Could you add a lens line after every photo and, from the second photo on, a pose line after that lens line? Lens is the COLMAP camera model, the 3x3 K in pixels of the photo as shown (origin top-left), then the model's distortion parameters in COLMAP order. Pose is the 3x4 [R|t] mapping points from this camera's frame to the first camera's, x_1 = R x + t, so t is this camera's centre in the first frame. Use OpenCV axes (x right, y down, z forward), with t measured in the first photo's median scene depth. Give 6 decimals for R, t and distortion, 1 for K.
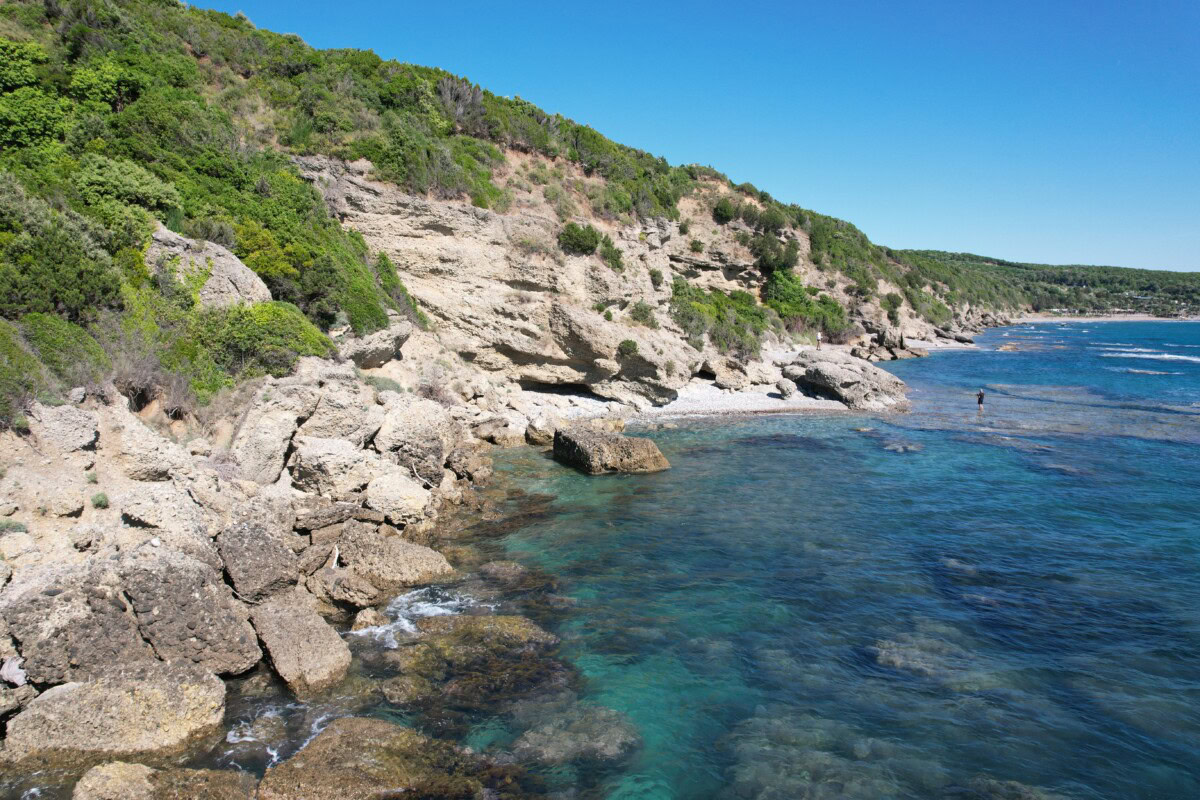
lens RADIAL K [[770.3, 0, 603.3], [0, 770.3, 410.9], [0, 0, 1]] dist [-0.082538, 0.076802]
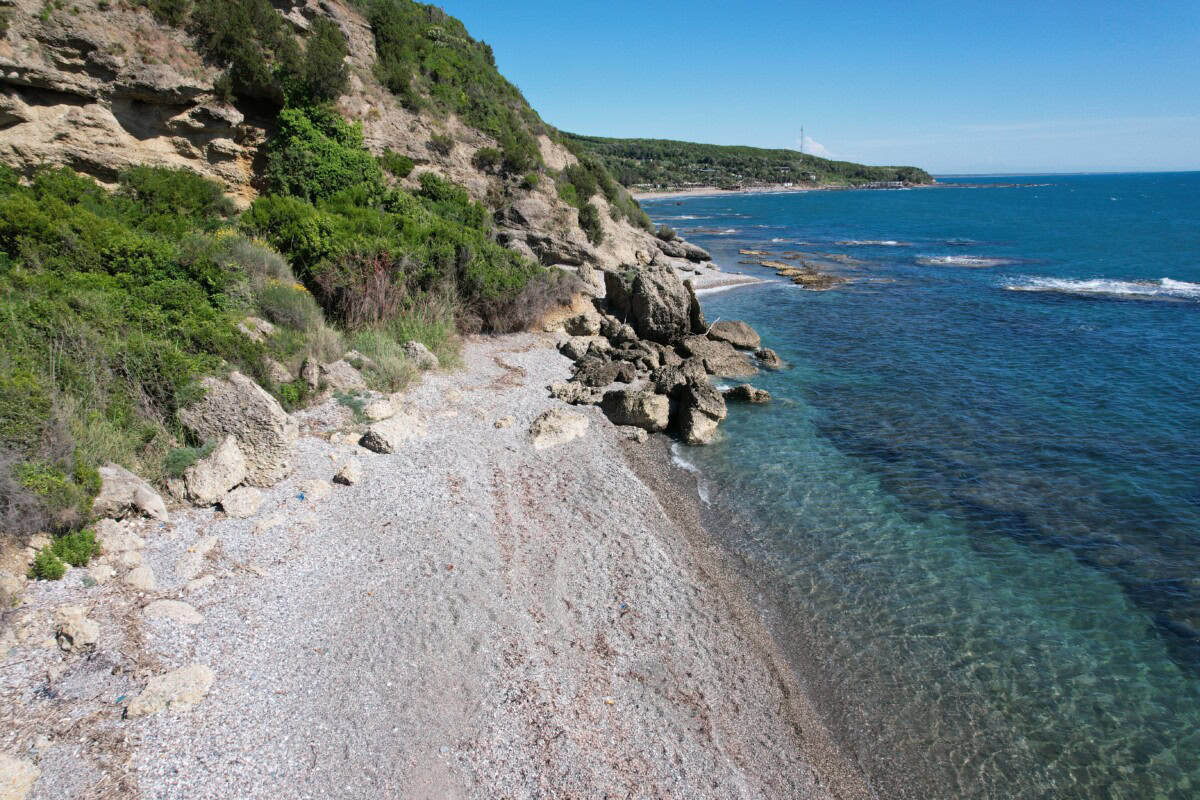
lens RADIAL K [[770.3, 0, 603.3], [0, 770.3, 410.9], [0, 0, 1]] dist [-0.082538, 0.076802]
pose [[0.856827, -0.168764, 0.487203, 0.155646], [0.094877, 0.980387, 0.172743, -0.092197], [-0.506800, -0.101786, 0.856033, 0.609234]]
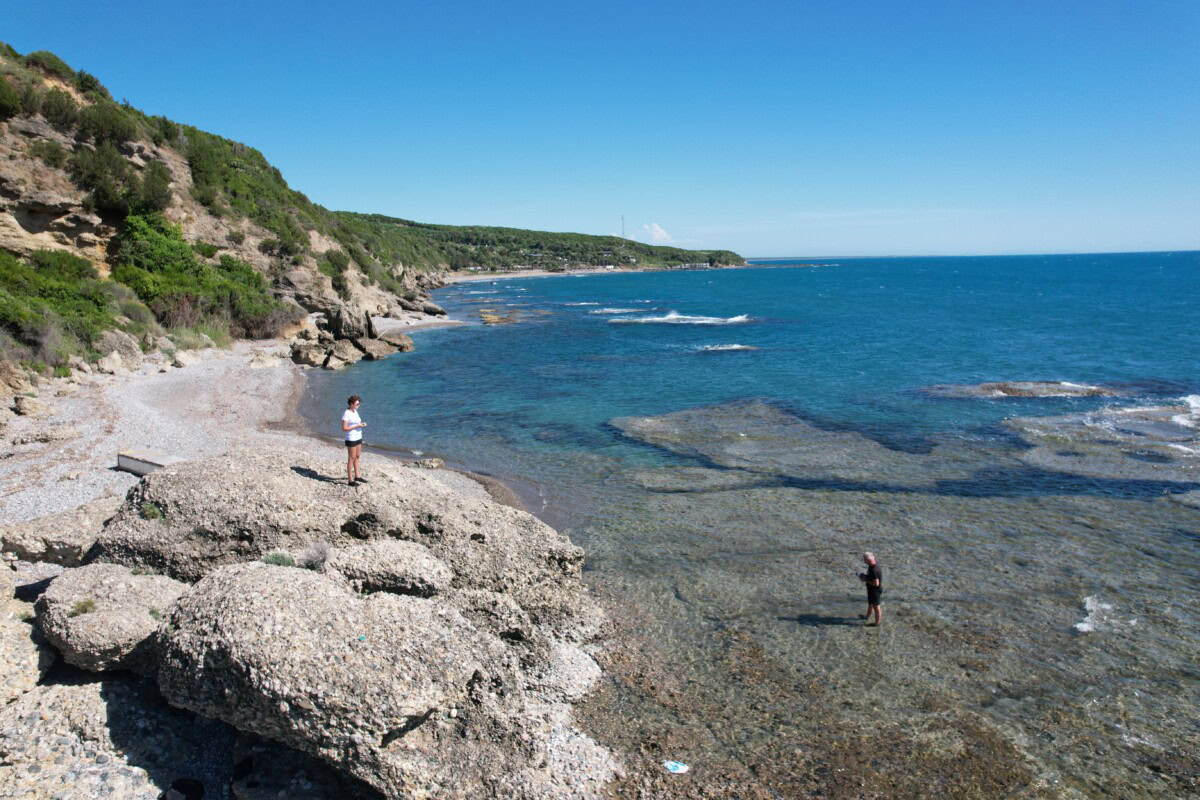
lens RADIAL K [[770.3, 0, 603.3], [0, 770.3, 410.9], [0, 0, 1]] dist [-0.082538, 0.076802]
pose [[0.746043, -0.146578, 0.649565, 0.100250], [0.117256, 0.989147, 0.088535, -0.046474], [-0.655492, 0.010114, 0.755134, 0.340524]]
